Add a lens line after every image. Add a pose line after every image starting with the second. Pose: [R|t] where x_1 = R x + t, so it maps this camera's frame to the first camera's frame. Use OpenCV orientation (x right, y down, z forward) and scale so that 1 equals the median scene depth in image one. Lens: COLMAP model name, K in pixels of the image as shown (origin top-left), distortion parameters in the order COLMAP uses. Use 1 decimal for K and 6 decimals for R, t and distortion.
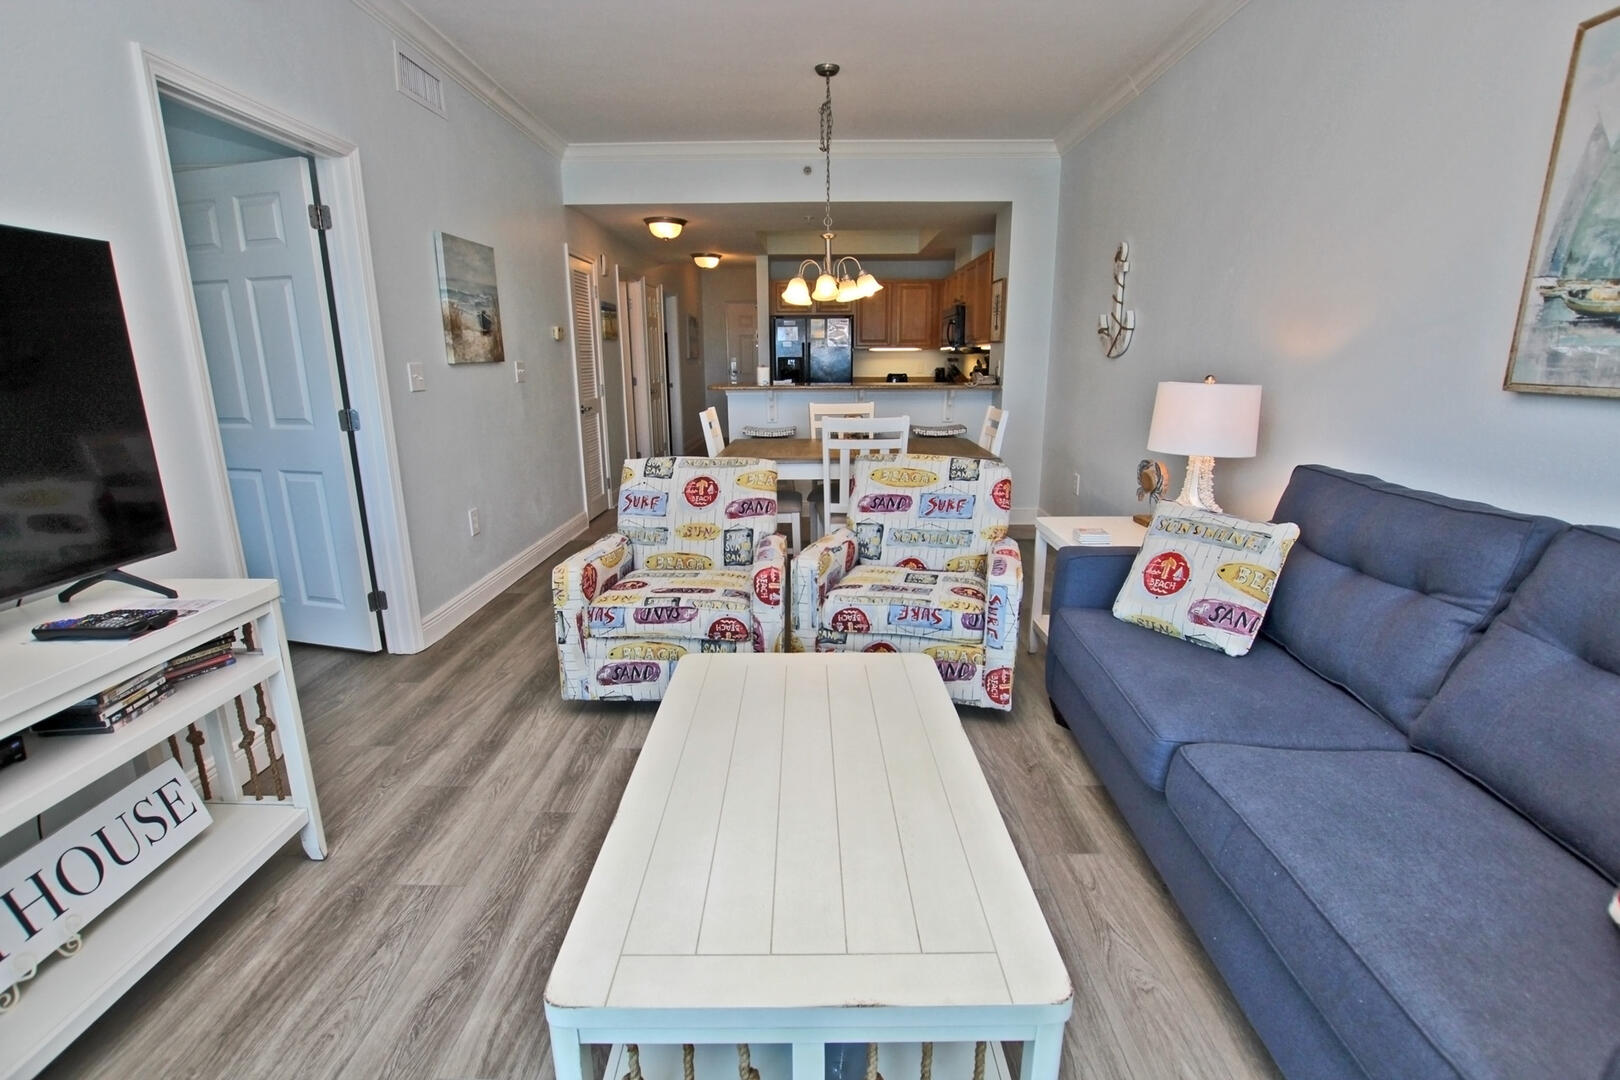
lens RADIAL K [[751.7, 0, 809.7], [0, 751.7, 550.4], [0, 0, 1]] dist [-0.037626, 0.006943]
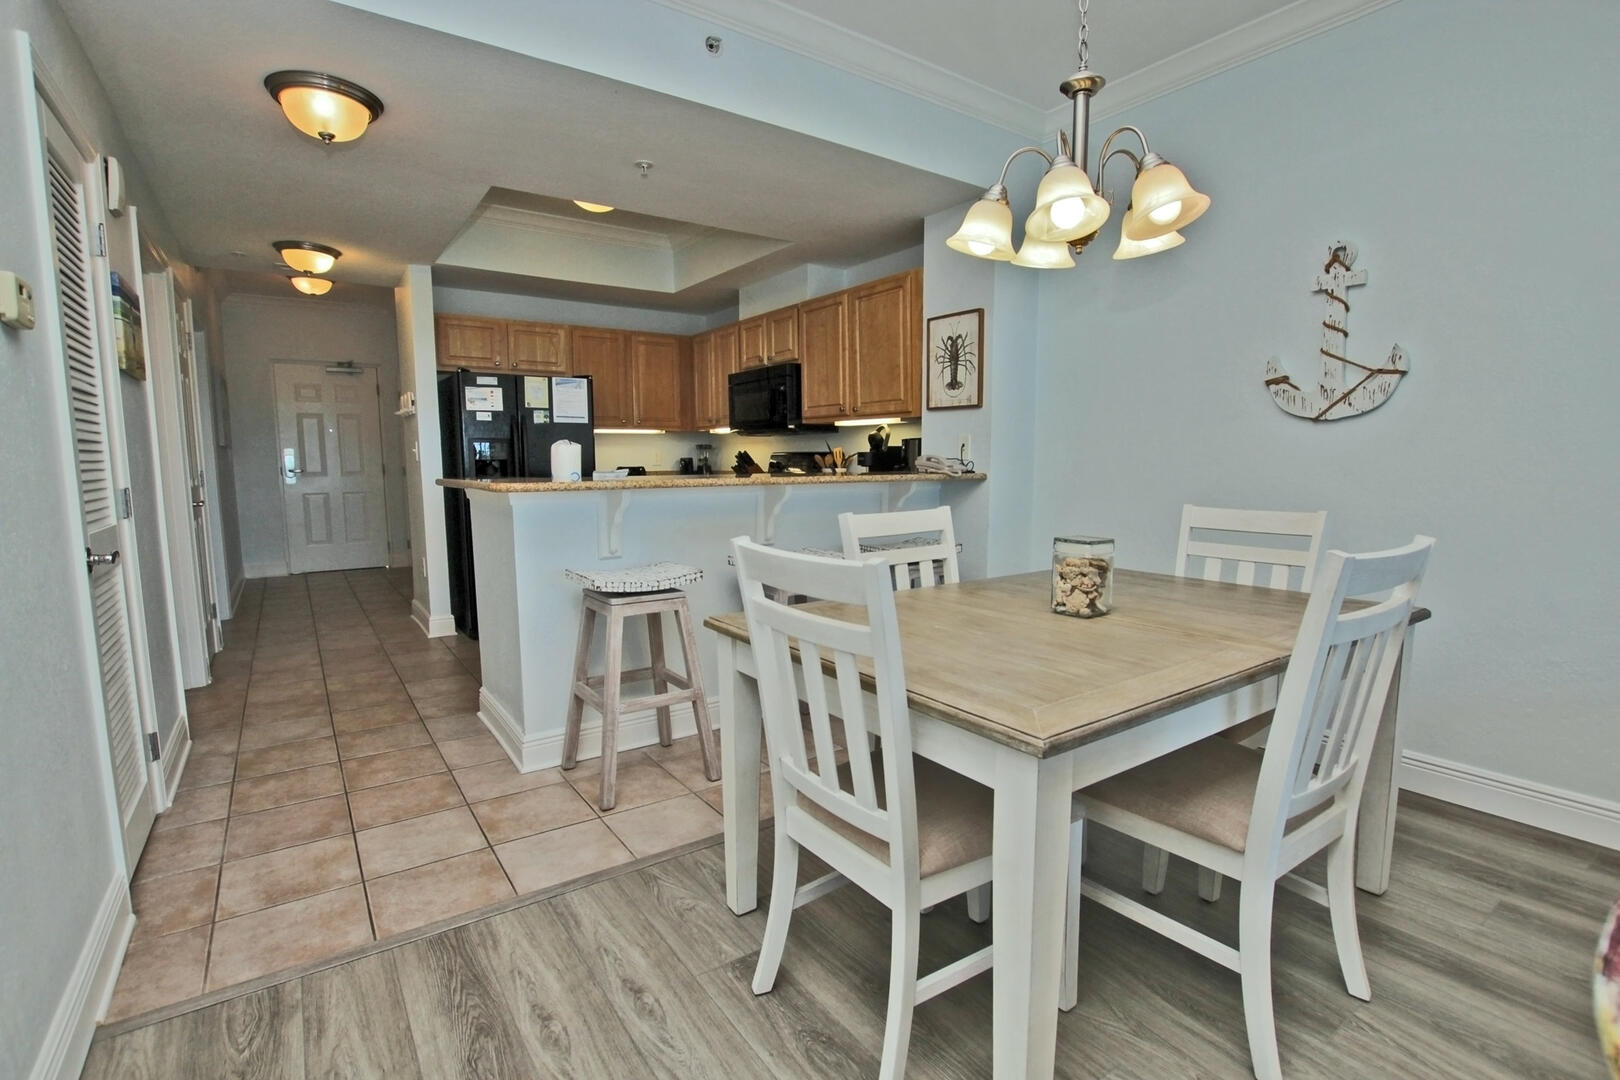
lens RADIAL K [[751.7, 0, 809.7], [0, 751.7, 550.4], [0, 0, 1]] dist [-0.037626, 0.006943]
pose [[0.812980, -0.069425, 0.578138, -0.493819], [0.145513, 0.985588, -0.086268, -0.255335], [-0.563817, 0.154260, 0.811366, 1.199181]]
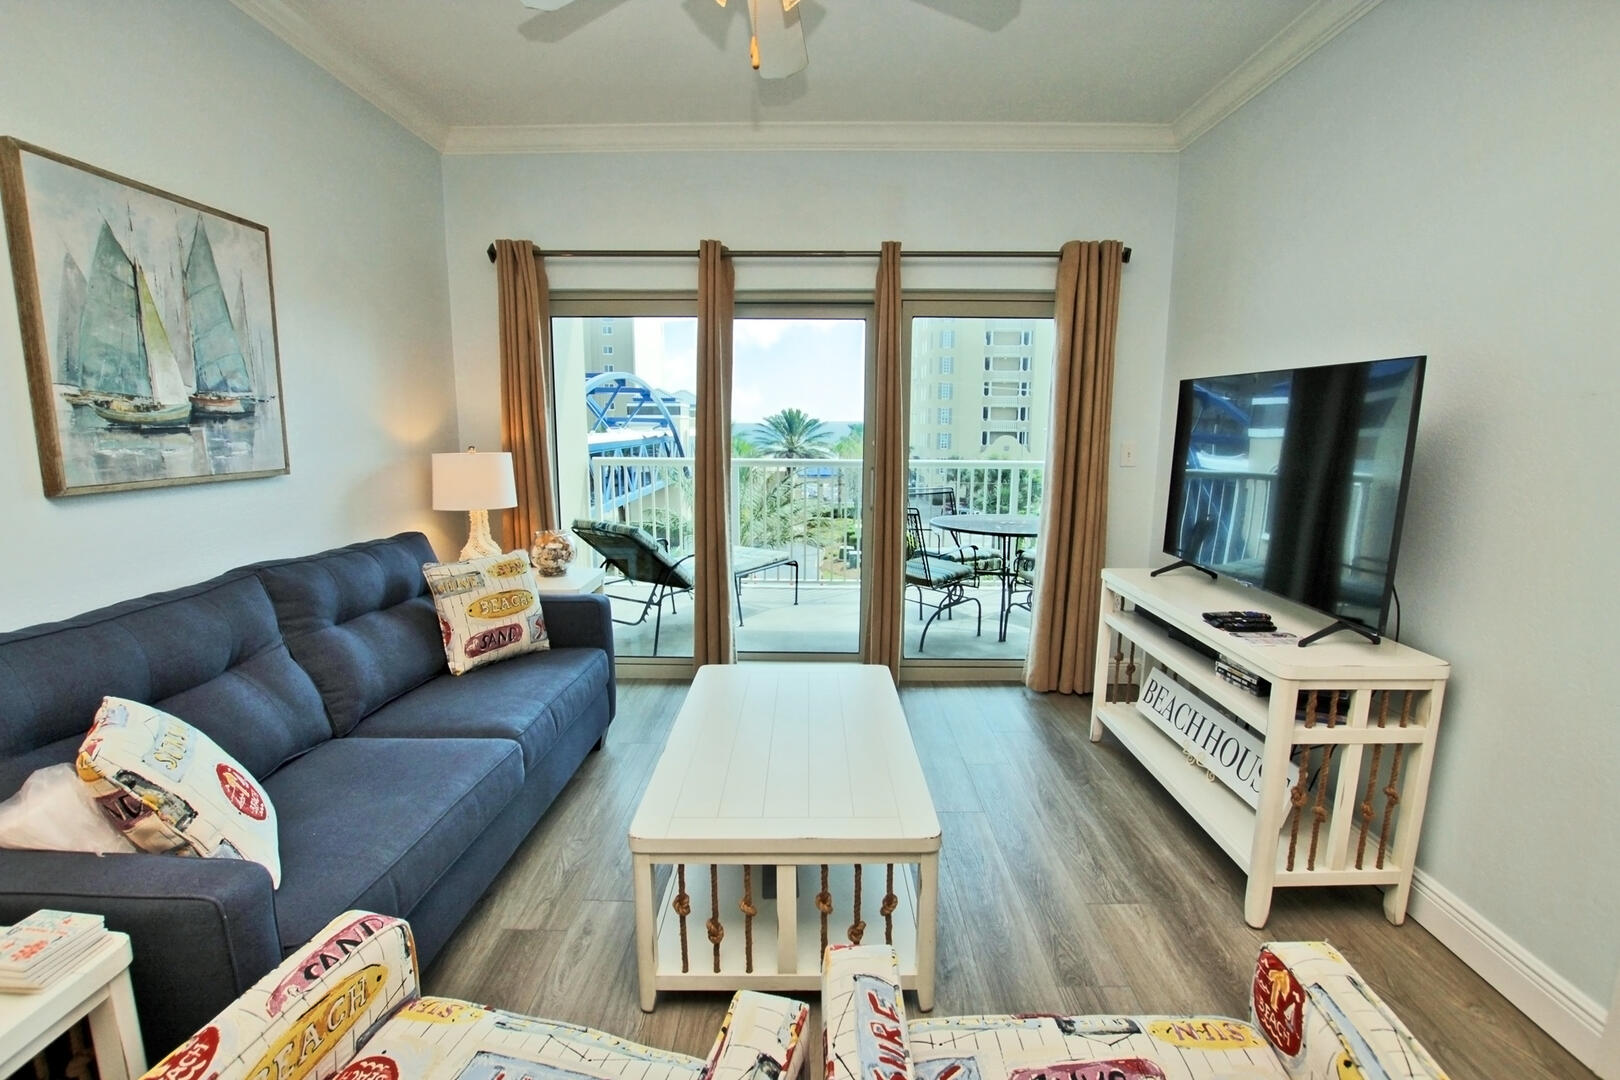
lens RADIAL K [[751.7, 0, 809.7], [0, 751.7, 550.4], [0, 0, 1]] dist [-0.037626, 0.006943]
pose [[-0.999961, -0.000809, 0.008782, -0.030372], [0.002867, 0.911846, 0.410521, -0.359467], [-0.008340, 0.410531, -0.911809, 1.250437]]
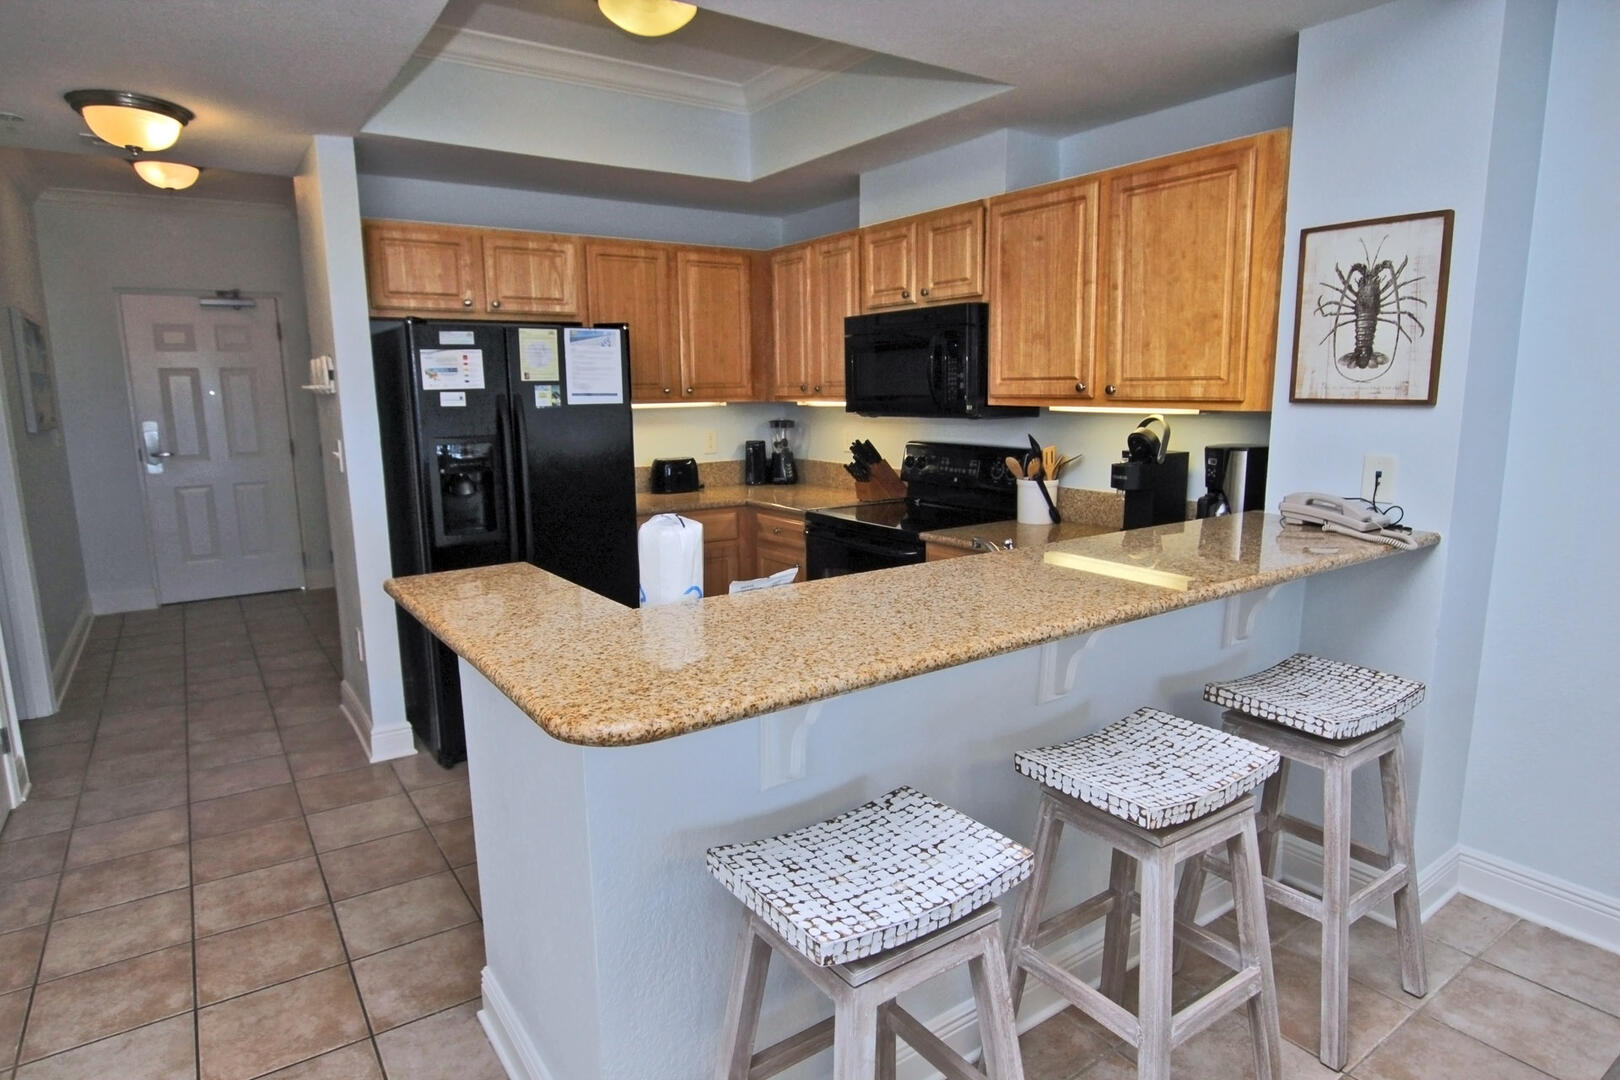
lens RADIAL K [[914.7, 0, 806.3], [0, 914.7, 550.7], [0, 0, 1]] dist [-0.018795, 0.000119]
pose [[0.821050, -0.105900, 0.560948, -0.410333], [0.150529, 0.988028, -0.033799, -0.501216], [-0.550653, 0.112190, 0.827161, 1.708344]]
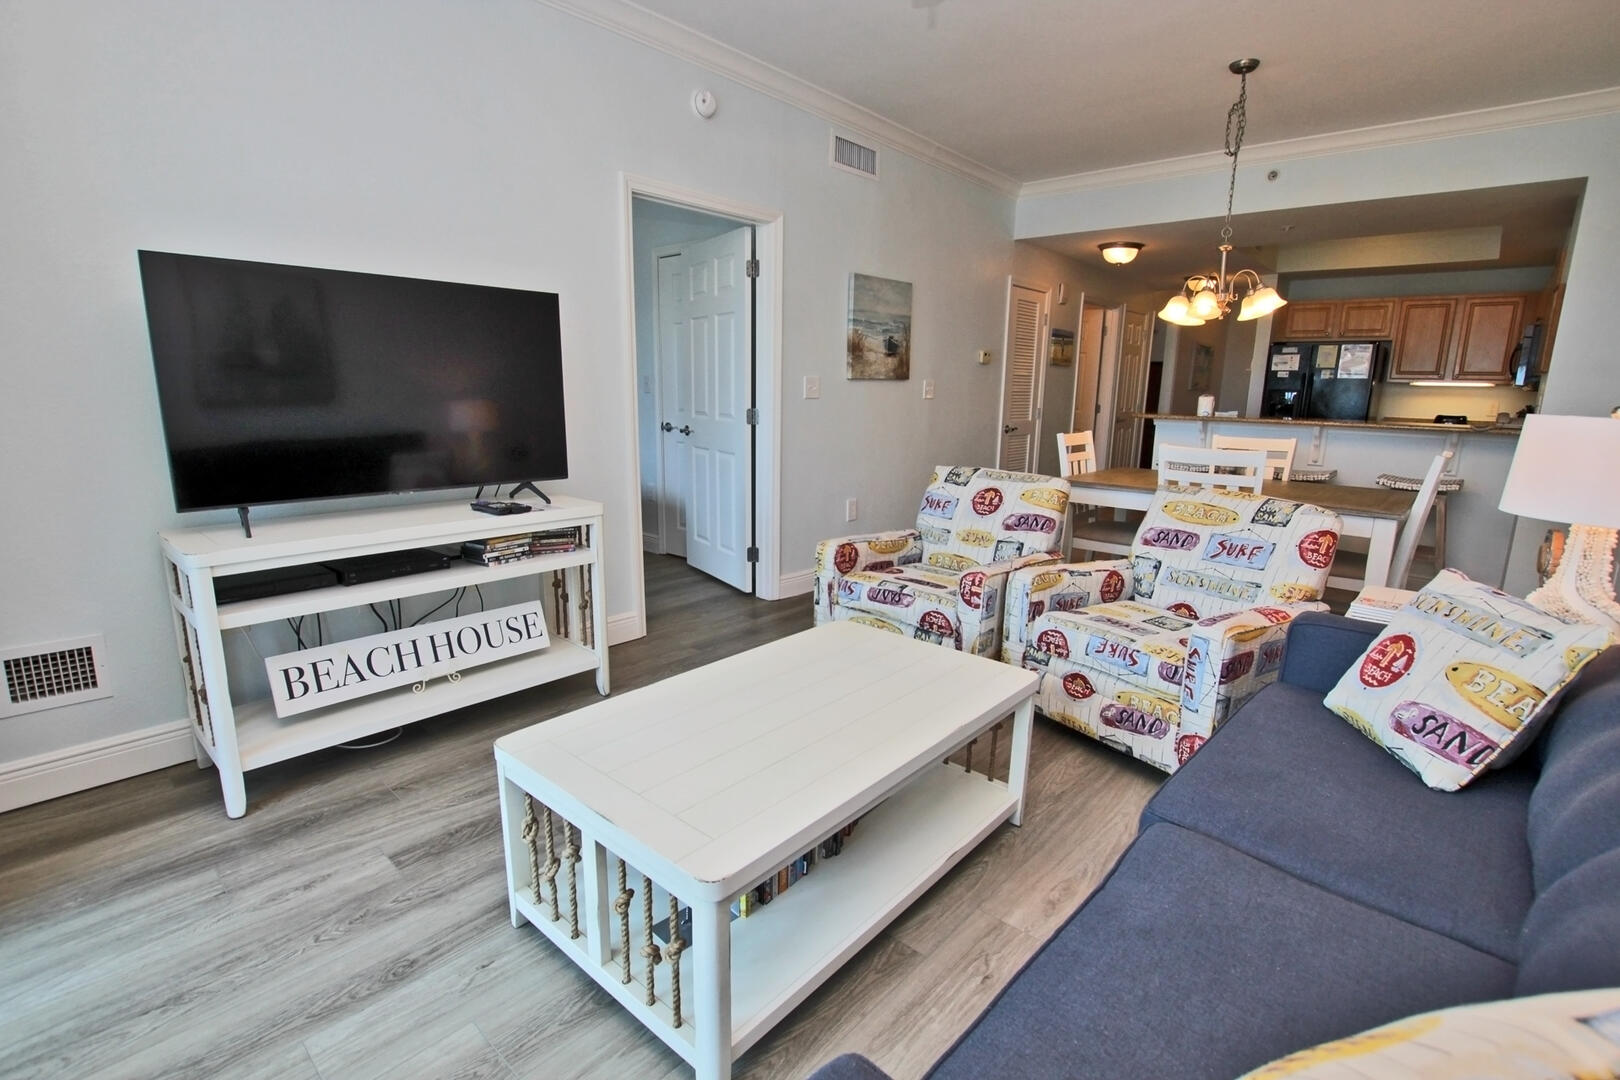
lens RADIAL K [[751.7, 0, 809.7], [0, 751.7, 550.4], [0, 0, 1]] dist [-0.037626, 0.006943]
pose [[0.750707, 0.158718, -0.641286, 0.414874], [-0.184580, 0.982444, 0.027080, 0.007951], [0.634326, 0.098039, 0.766824, 0.048762]]
